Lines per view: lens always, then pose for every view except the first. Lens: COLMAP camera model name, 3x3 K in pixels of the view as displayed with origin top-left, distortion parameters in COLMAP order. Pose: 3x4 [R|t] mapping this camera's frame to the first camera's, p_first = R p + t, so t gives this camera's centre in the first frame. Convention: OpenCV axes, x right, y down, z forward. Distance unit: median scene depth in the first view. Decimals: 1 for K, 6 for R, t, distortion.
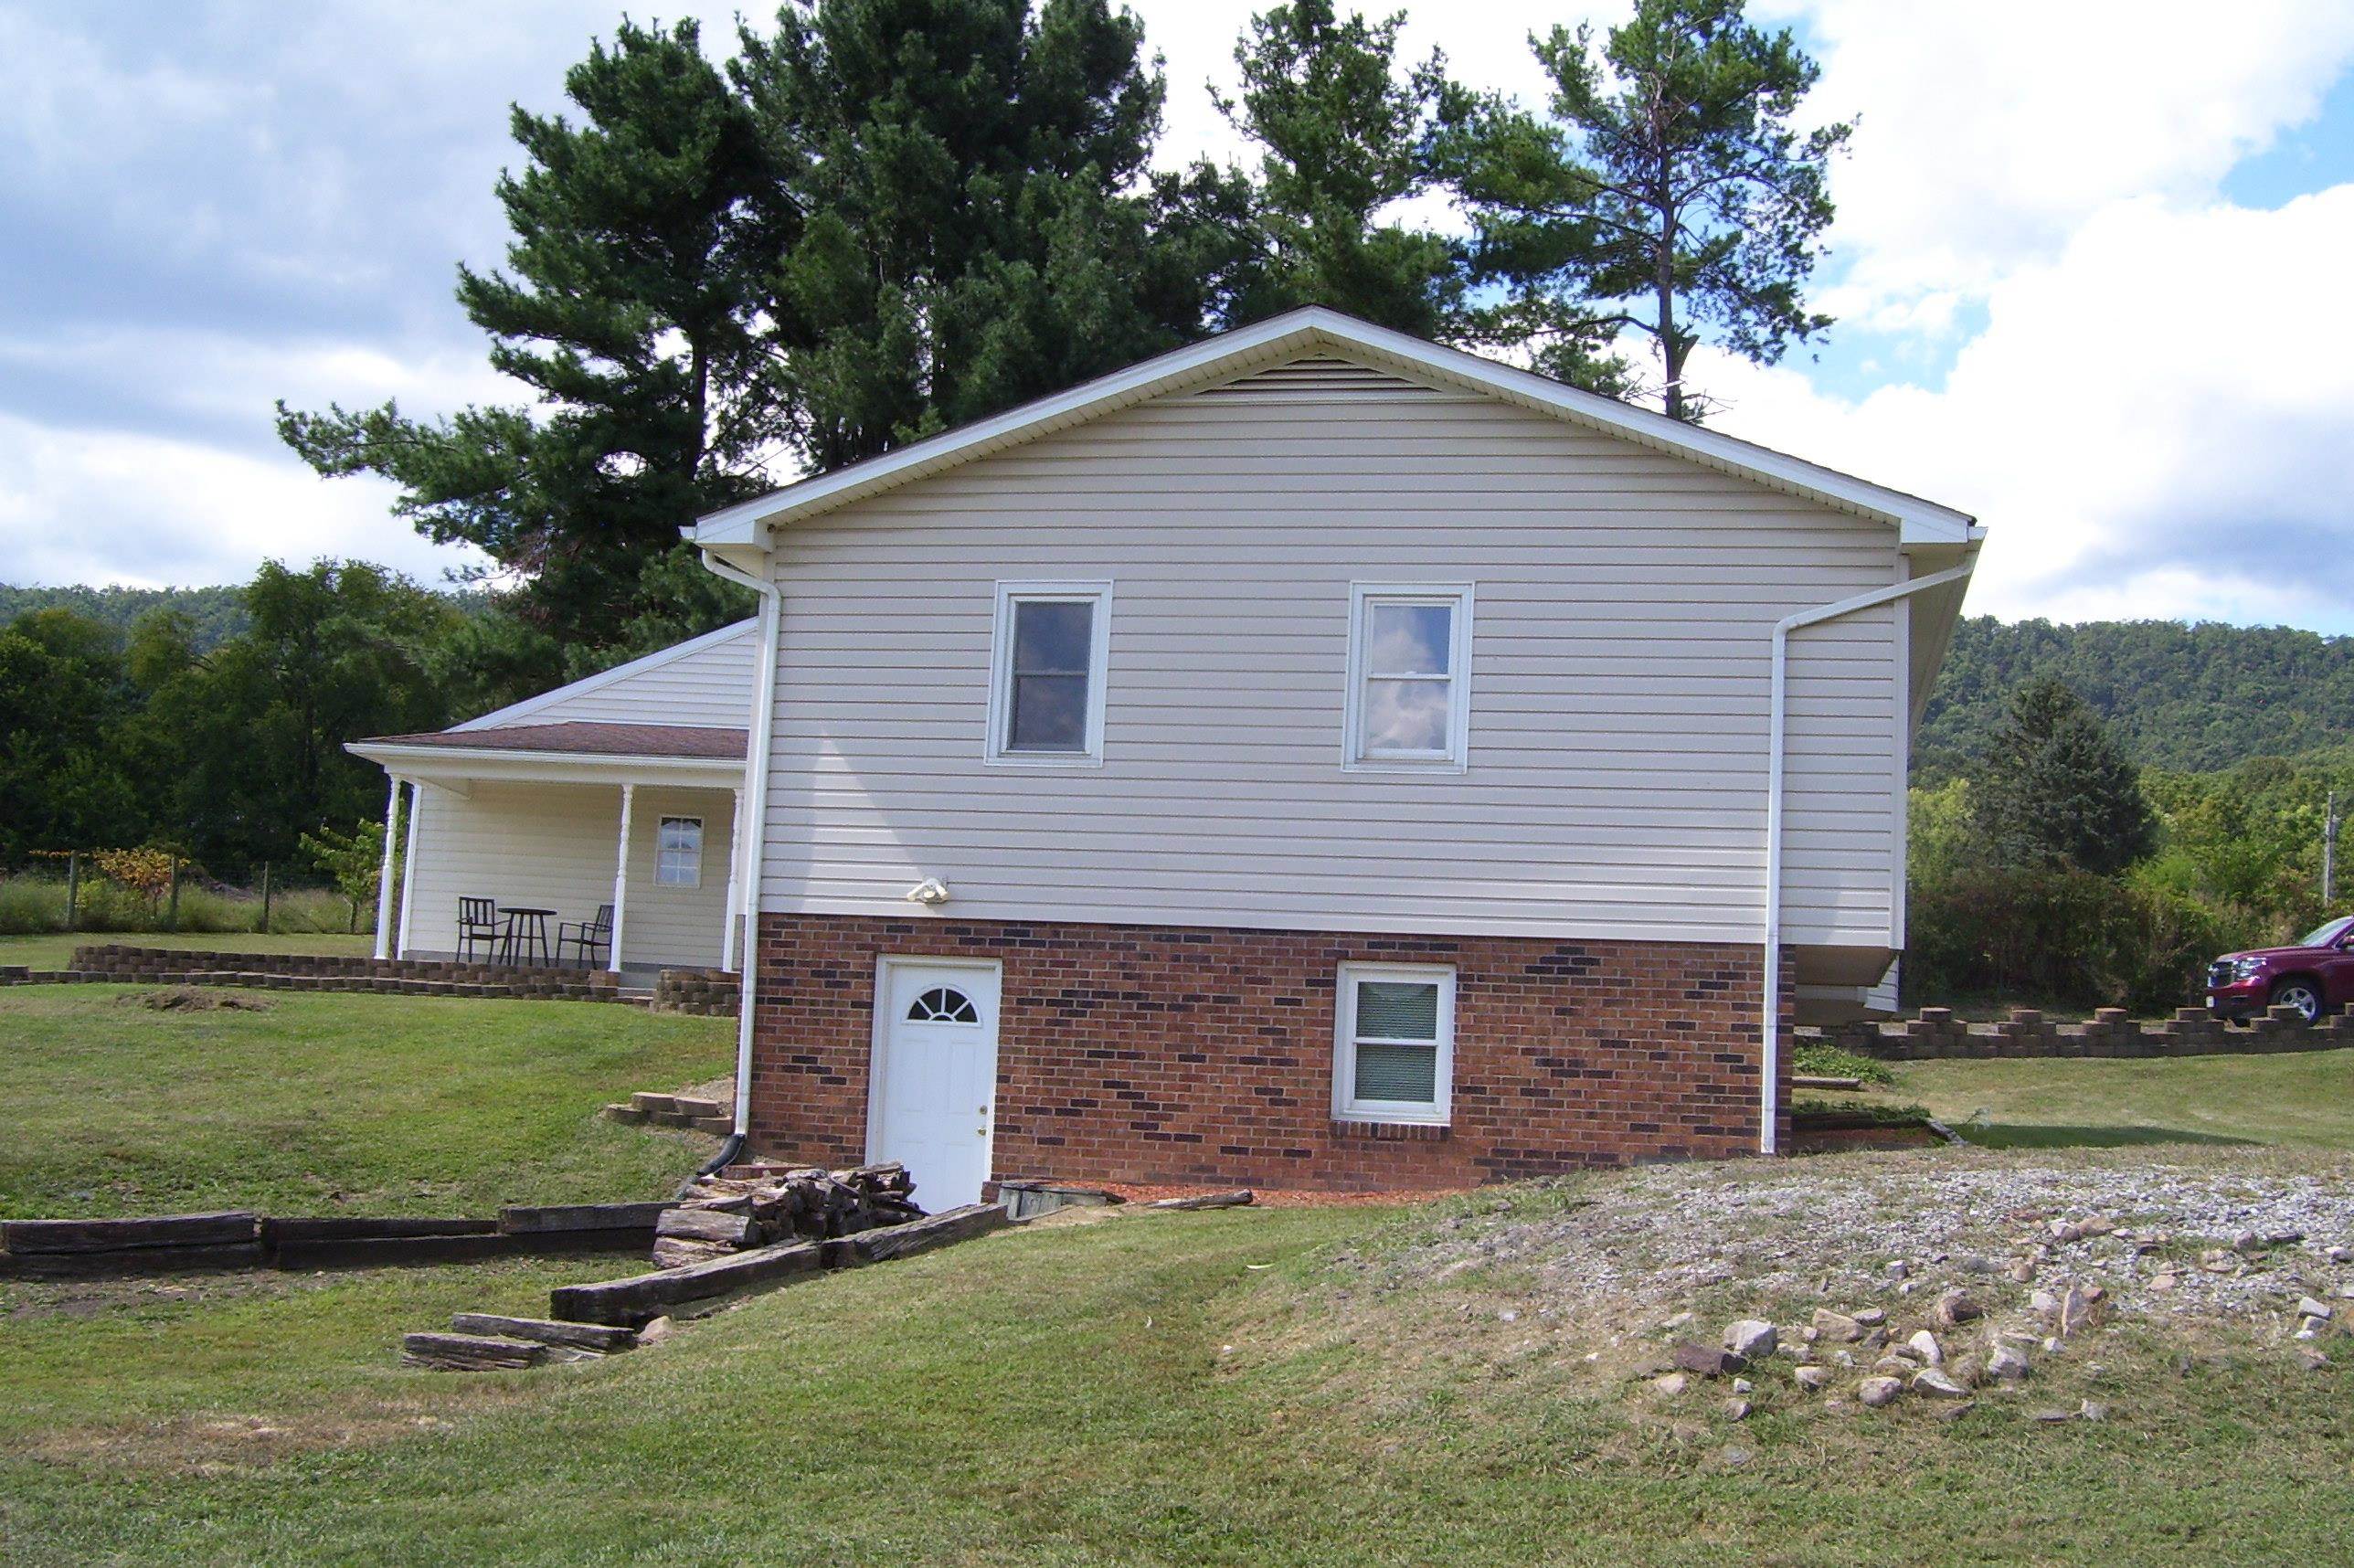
lens RADIAL K [[2592.5, 0, 1177.0], [0, 2592.5, 784.0], [0, 0, 1]] dist [-0.184600, 0.215462]
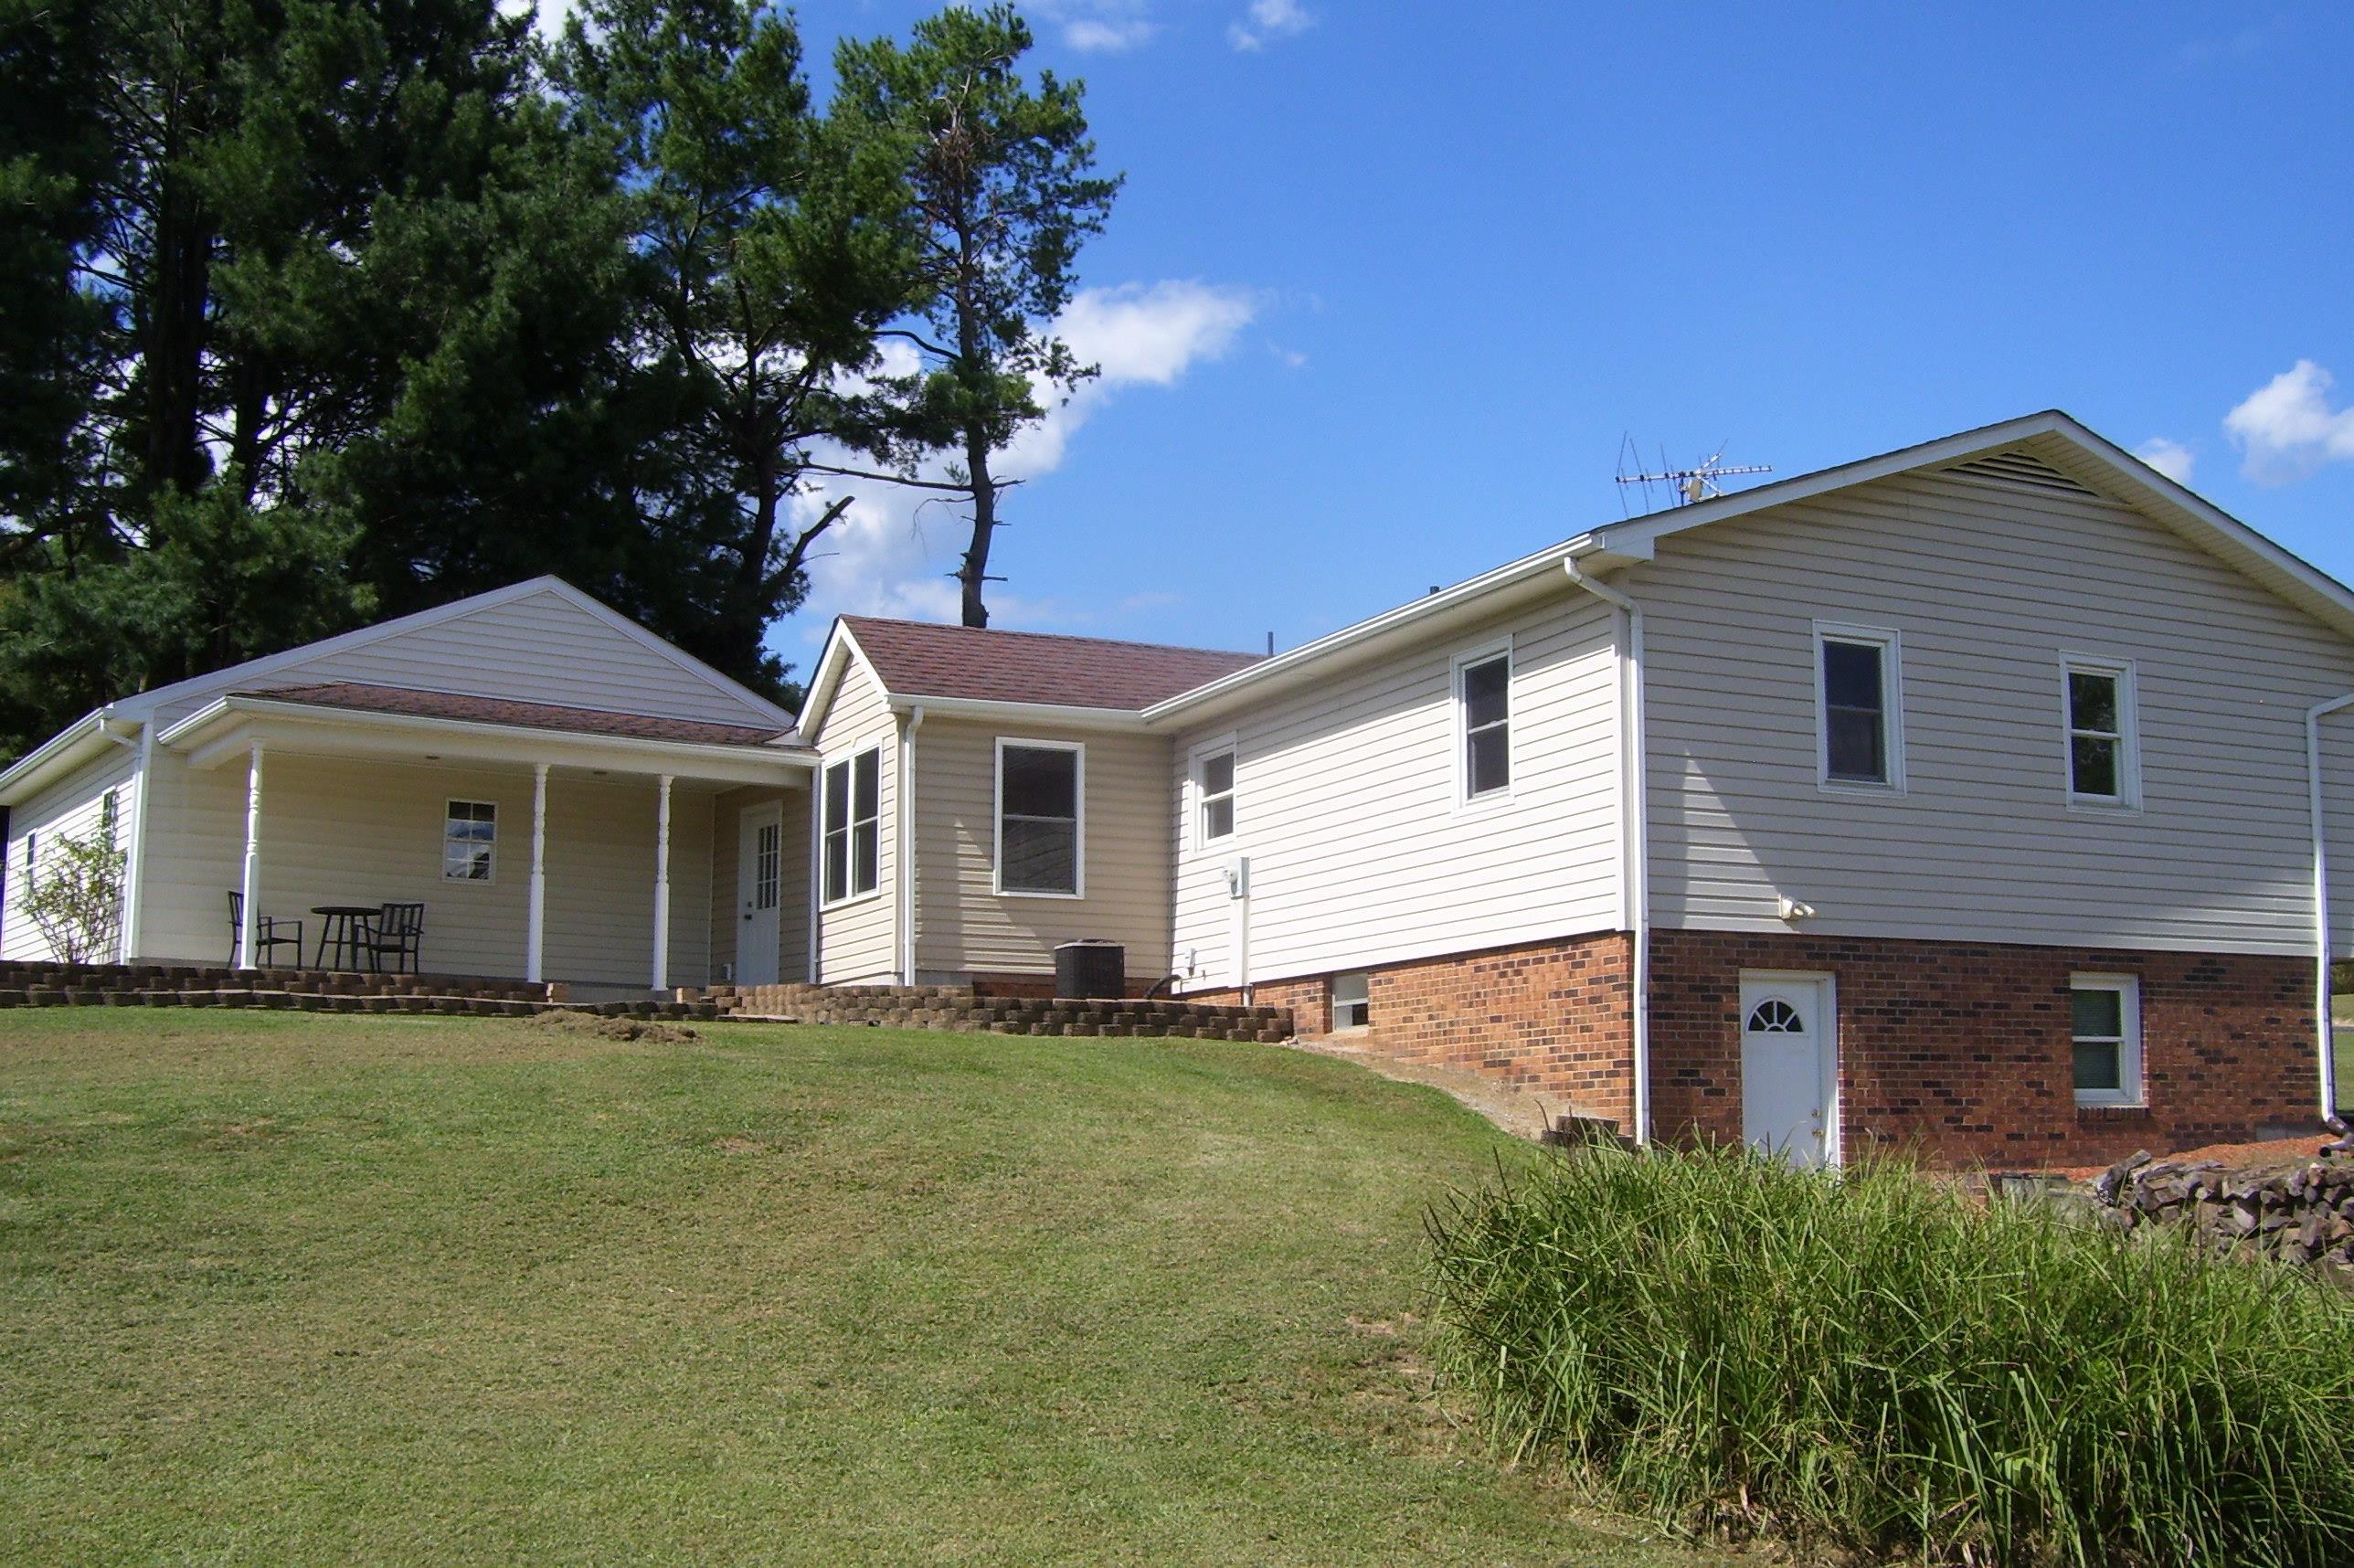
lens RADIAL K [[2592.5, 0, 1177.0], [0, 2592.5, 784.0], [0, 0, 1]] dist [-0.184600, 0.215462]
pose [[0.782230, 0.041721, 0.621591, -0.960688], [-0.042327, 0.999009, -0.013788, 0.015664], [-0.621550, -0.015524, 0.783220, 0.339048]]
